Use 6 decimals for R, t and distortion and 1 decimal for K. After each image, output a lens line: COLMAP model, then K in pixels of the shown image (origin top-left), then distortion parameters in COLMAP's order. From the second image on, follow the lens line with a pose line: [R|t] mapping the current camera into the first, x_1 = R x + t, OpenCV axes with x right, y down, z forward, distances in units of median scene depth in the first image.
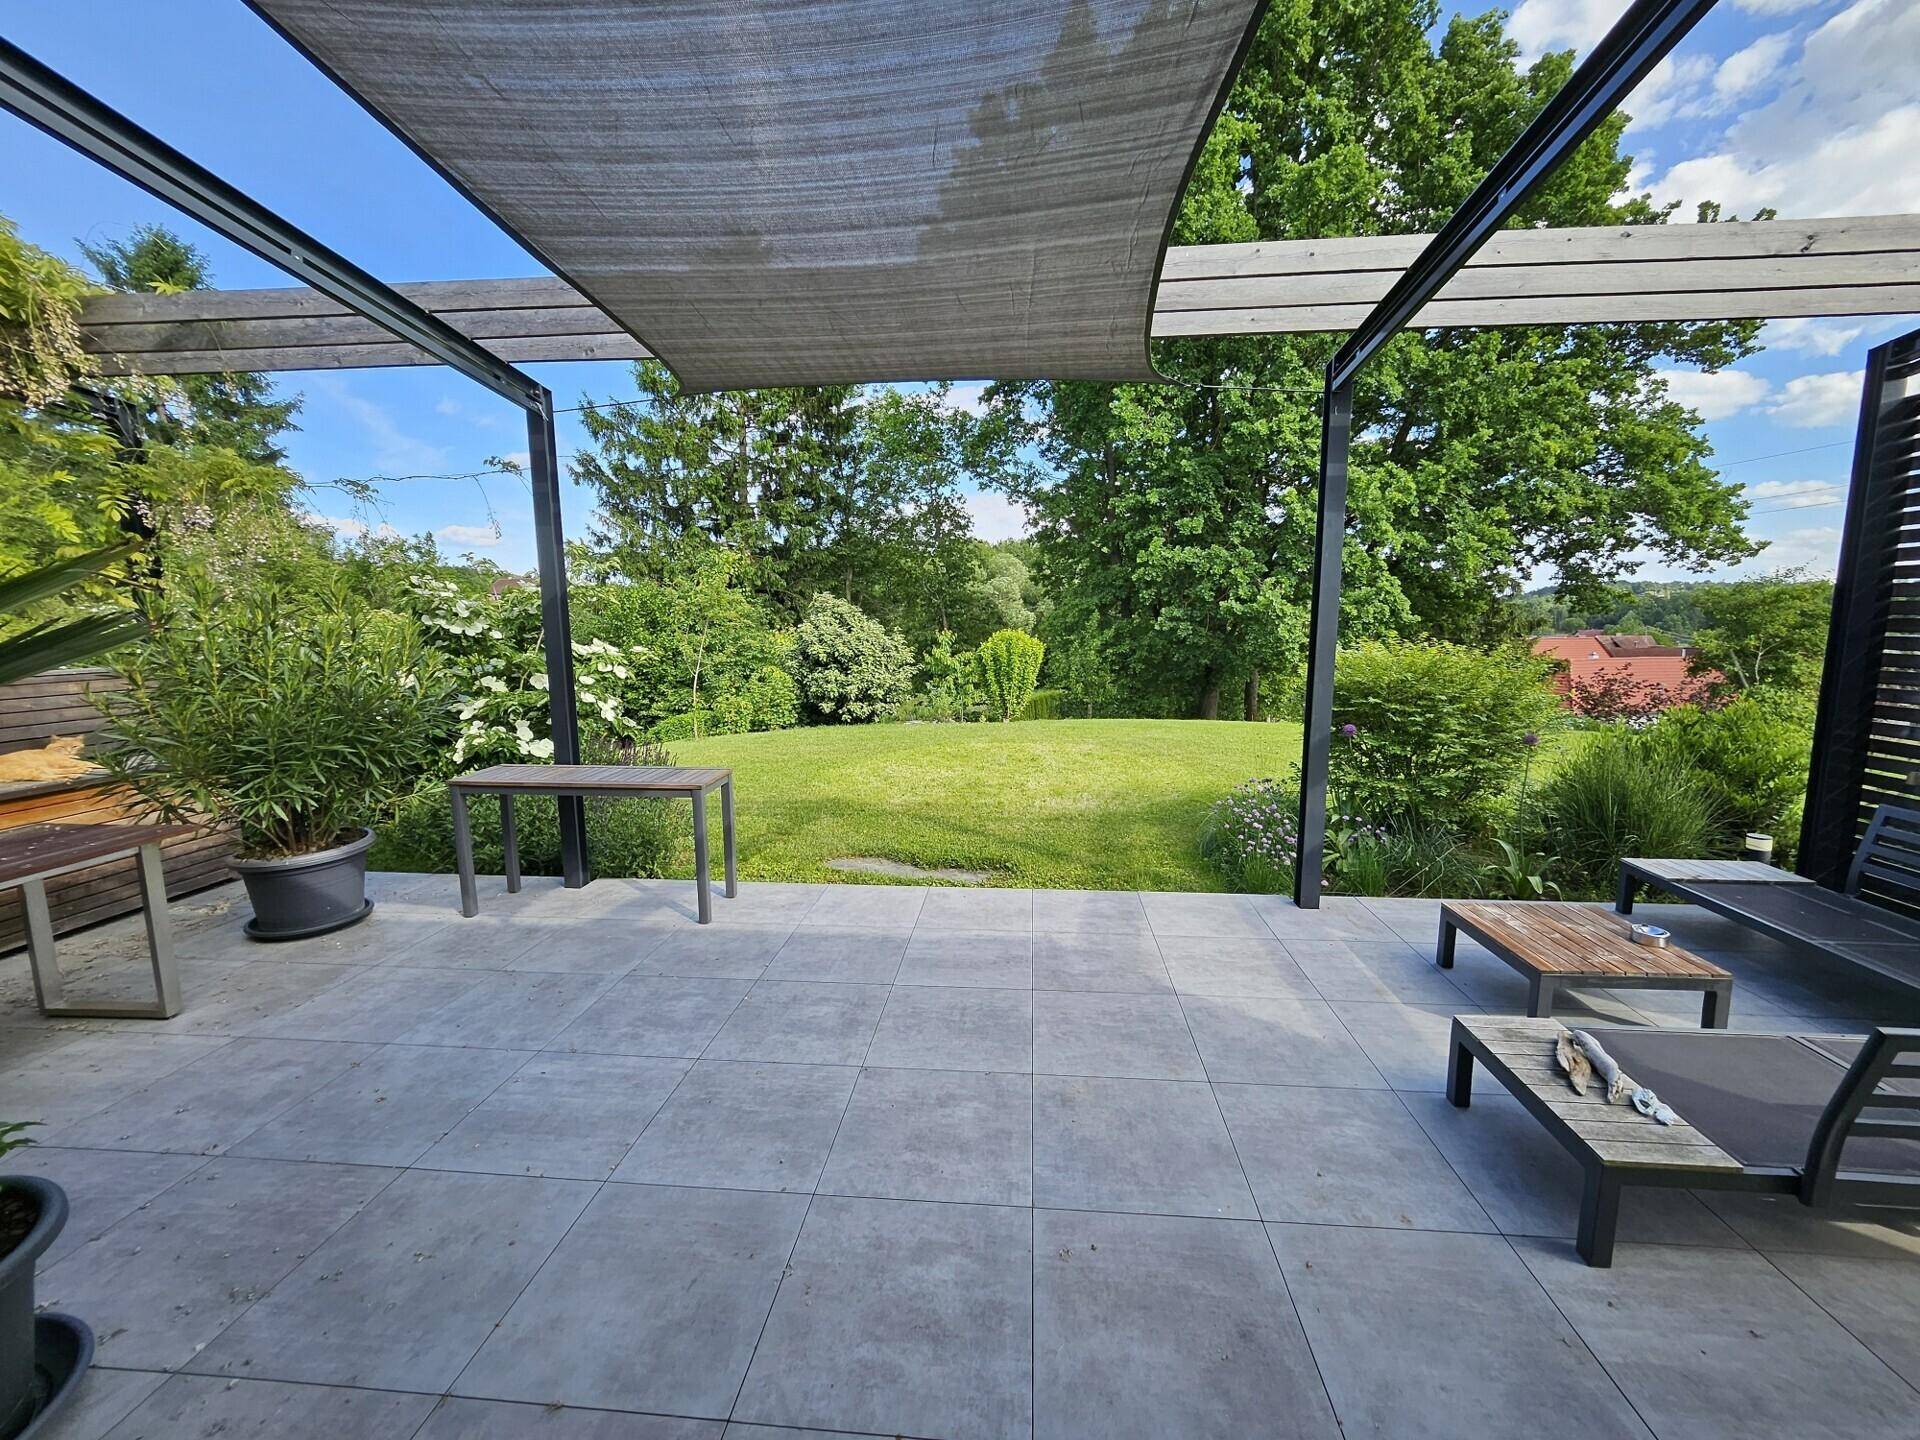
lens RADIAL K [[768.2, 0, 967.1], [0, 768.2, 712.9], [0, 0, 1]] dist [-0.006778, -0.000149]
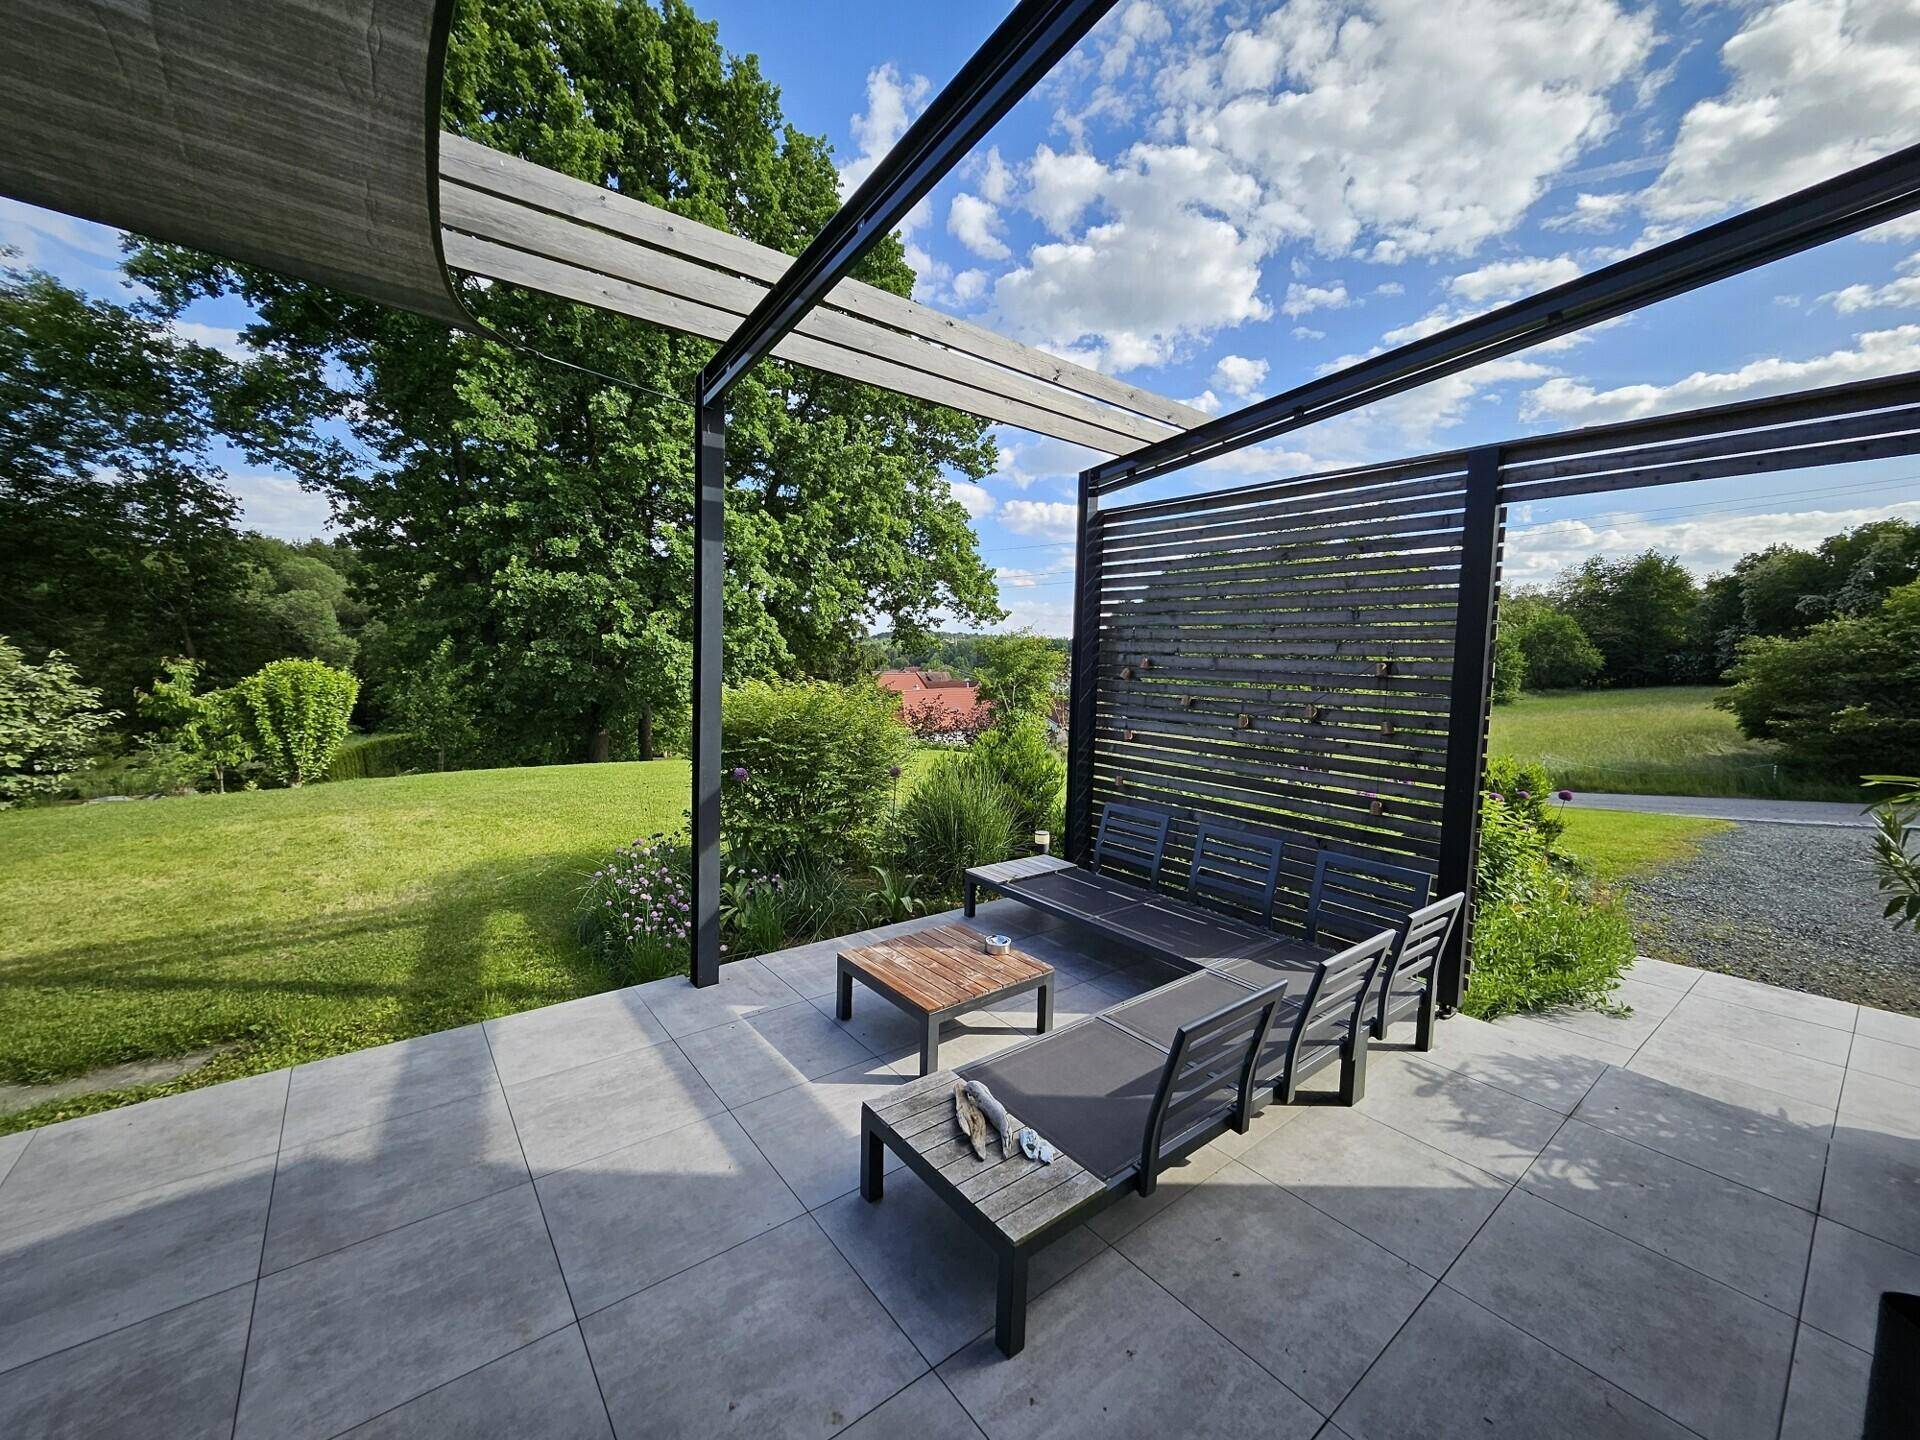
lens RADIAL K [[754.7, 0, 963.6], [0, 754.7, 716.2], [0, 0, 1]] dist [-0.004439, -0.000133]
pose [[0.730786, -0.029948, 0.681950, 0.063356], [0.054994, 0.998373, -0.015089, -0.019394], [-0.680388, 0.048530, 0.731243, 0.120878]]
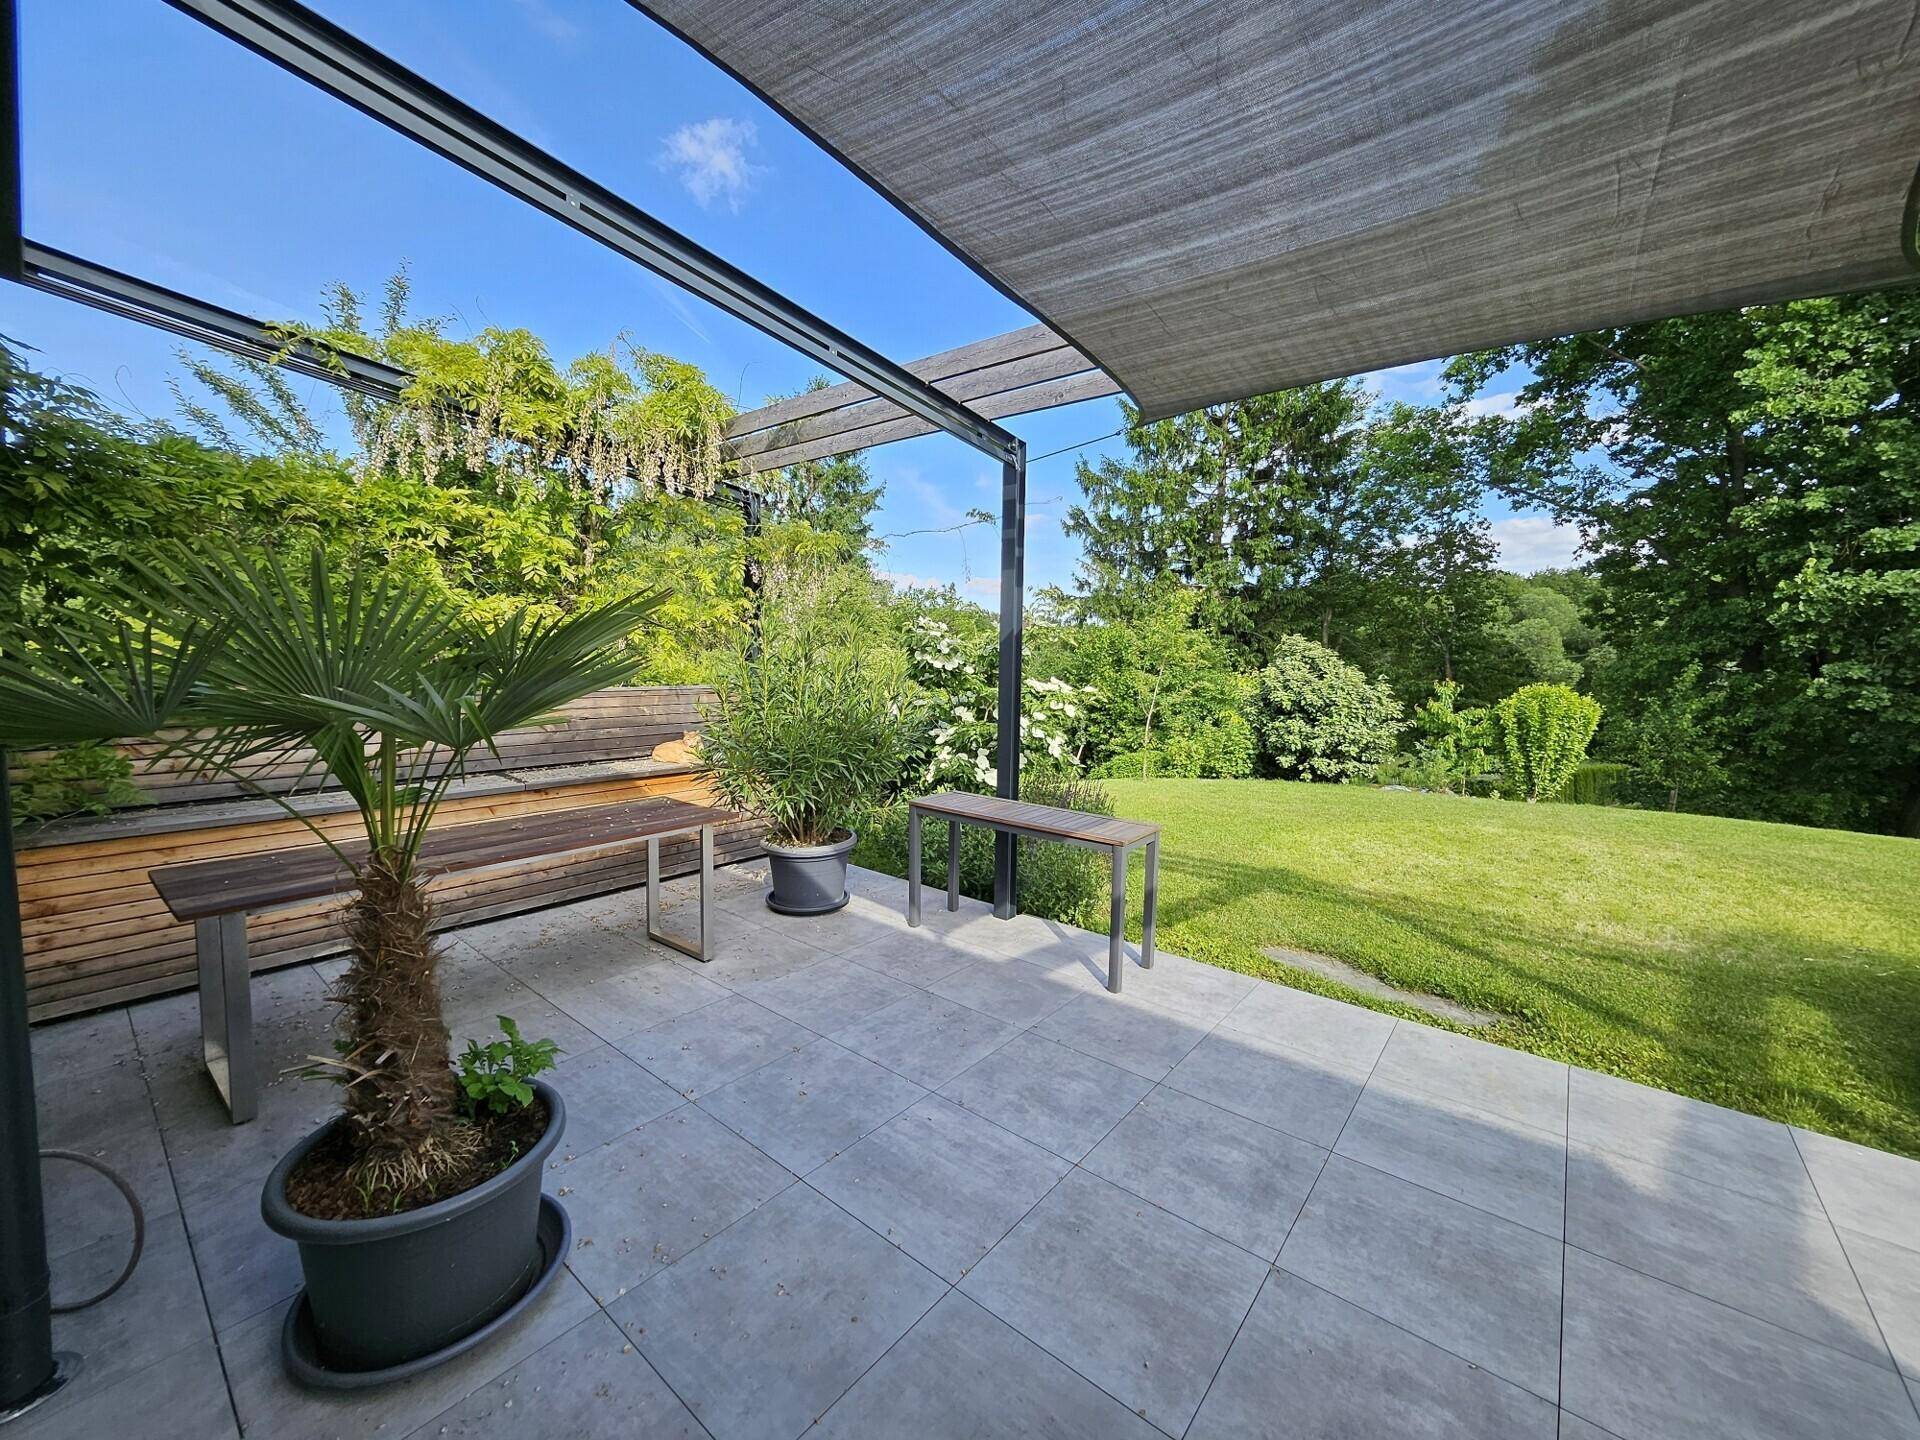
lens RADIAL K [[754.7, 0, 963.6], [0, 754.7, 716.2], [0, 0, 1]] dist [-0.004439, -0.000133]
pose [[0.825793, 0.067333, -0.559940, -0.006025], [-0.093271, 0.995481, -0.017848, -0.015913], [0.556208, 0.066965, 0.828341, 0.099358]]
